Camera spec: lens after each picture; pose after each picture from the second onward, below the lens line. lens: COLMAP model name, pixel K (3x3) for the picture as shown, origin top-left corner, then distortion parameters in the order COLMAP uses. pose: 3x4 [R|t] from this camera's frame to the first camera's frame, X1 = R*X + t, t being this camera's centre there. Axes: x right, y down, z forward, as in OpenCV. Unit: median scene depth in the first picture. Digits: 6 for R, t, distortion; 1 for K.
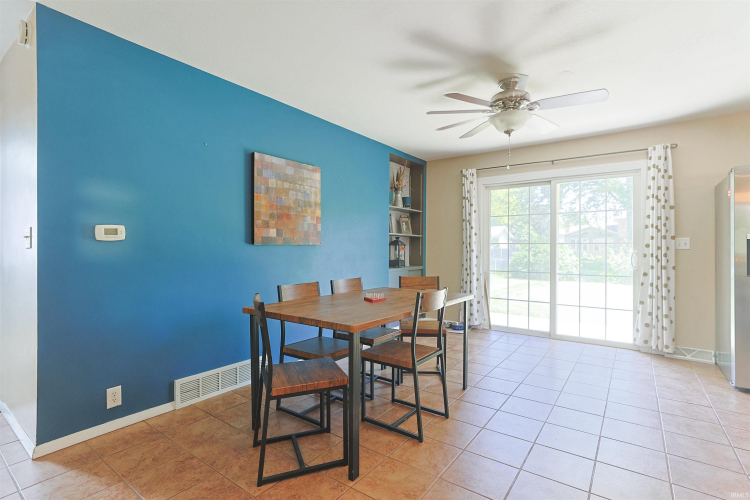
lens RADIAL K [[361.5, 0, 379.6], [0, 361.5, 255.5], [0, 0, 1]] dist [-0.019107, 0.014738]
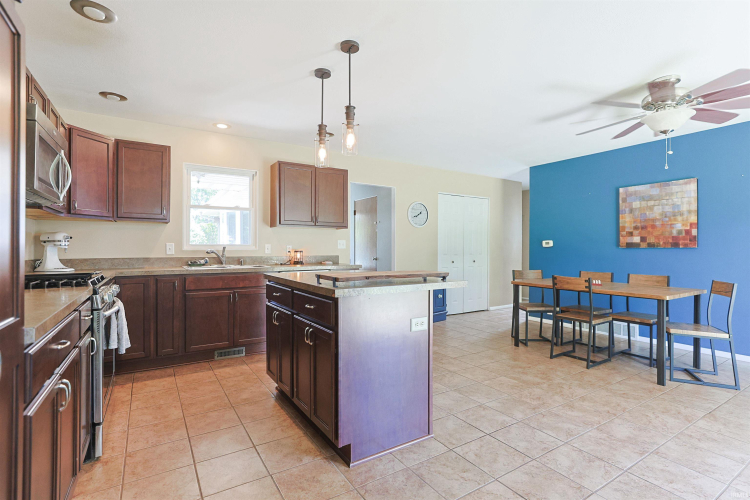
lens RADIAL K [[363.5, 0, 370.7], [0, 363.5, 245.9], [0, 0, 1]] dist [-0.020050, 0.013248]
pose [[-0.382474, -0.010621, -0.923905, 1.361167], [-0.024263, 0.999705, -0.001448, -0.009381], [0.923648, 0.021863, -0.382618, 0.551645]]
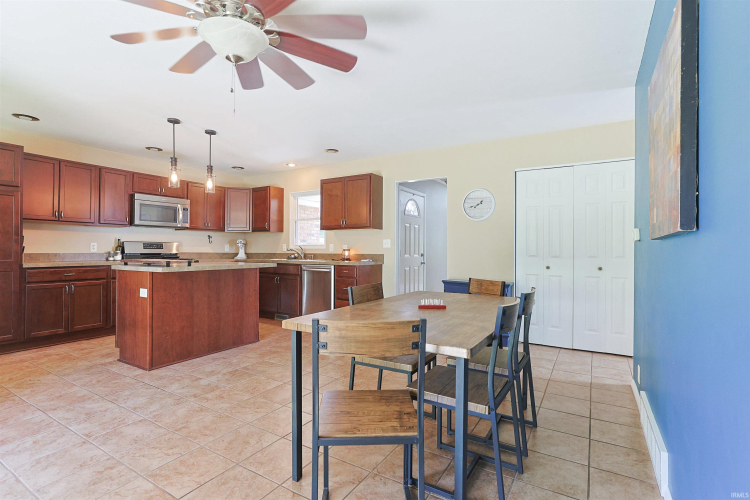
lens RADIAL K [[355.8, 0, 375.1], [0, 355.8, 244.2], [0, 0, 1]] dist [-0.021549, 0.013097]
pose [[-0.997520, -0.011137, -0.069495, 0.139065], [-0.011501, 0.999922, 0.004838, -0.019282], [0.069436, 0.005625, -0.997571, 1.420205]]
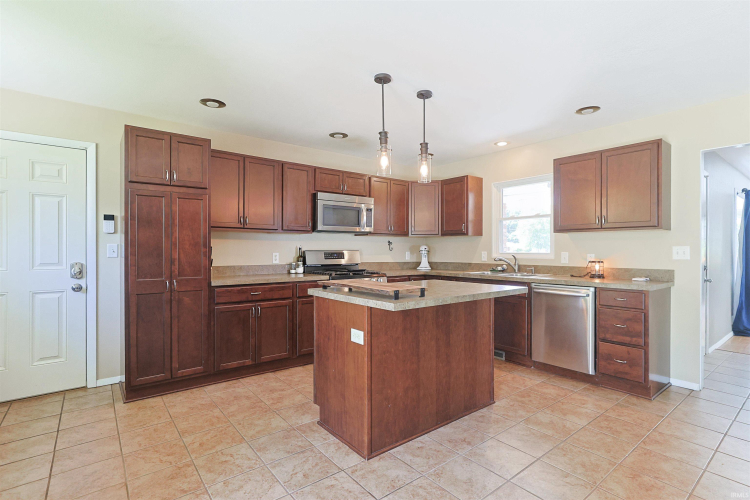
lens RADIAL K [[362.9, 0, 384.2], [0, 362.9, 247.8], [0, 0, 1]] dist [-0.023988, 0.013720]
pose [[-0.964080, -0.005309, 0.265560, 0.495431], [-0.001198, 0.999877, 0.015639, -0.043021], [-0.265611, 0.014759, -0.963967, 1.008447]]
